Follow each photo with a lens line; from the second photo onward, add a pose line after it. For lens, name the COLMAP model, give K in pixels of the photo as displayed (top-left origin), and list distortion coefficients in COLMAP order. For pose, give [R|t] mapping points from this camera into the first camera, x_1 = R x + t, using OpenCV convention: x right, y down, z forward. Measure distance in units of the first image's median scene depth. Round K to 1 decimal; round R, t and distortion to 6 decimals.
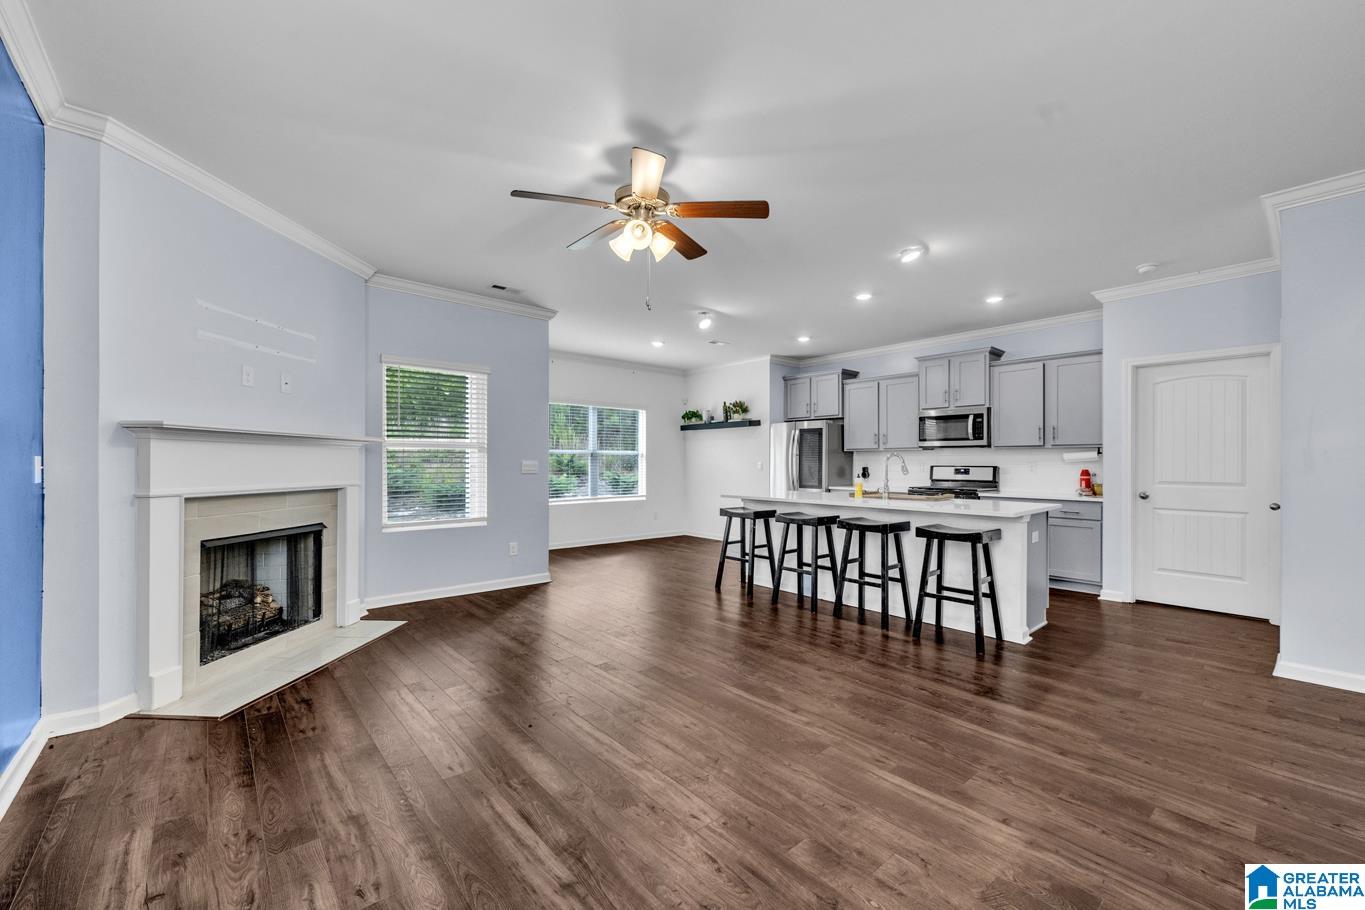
lens RADIAL K [[543.6, 0, 682.5], [0, 543.6, 455.0], [0, 0, 1]] dist [0.000128, -0.000264]
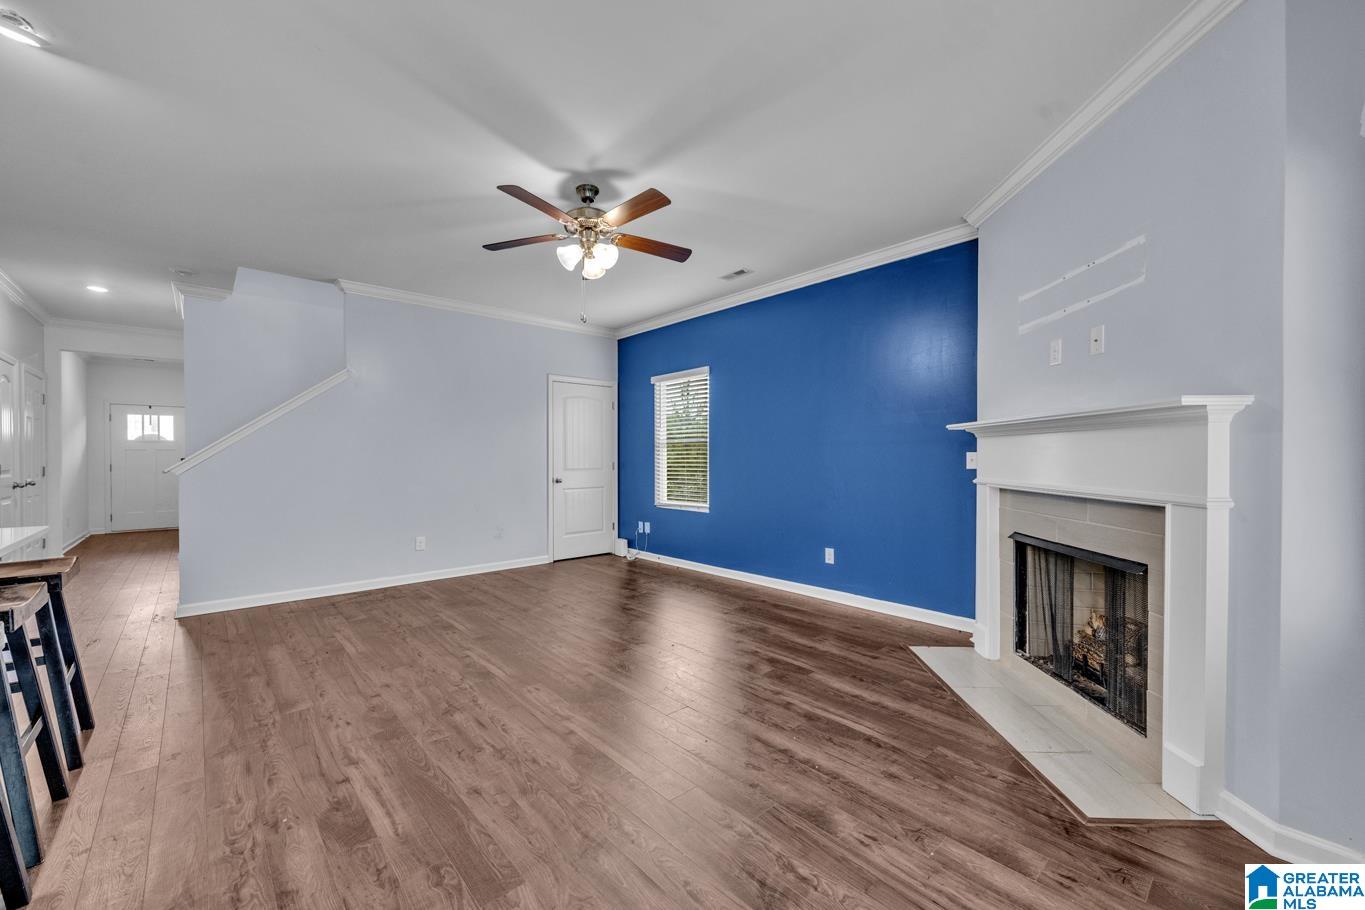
lens RADIAL K [[543.6, 0, 682.5], [0, 543.6, 455.0], [0, 0, 1]] dist [0.000128, -0.000264]
pose [[-0.999870, -0.000166, -0.016149, -0.128080], [0.000107, 0.999857, -0.016923, 0.016338], [0.016150, -0.016922, -0.999726, 1.086617]]
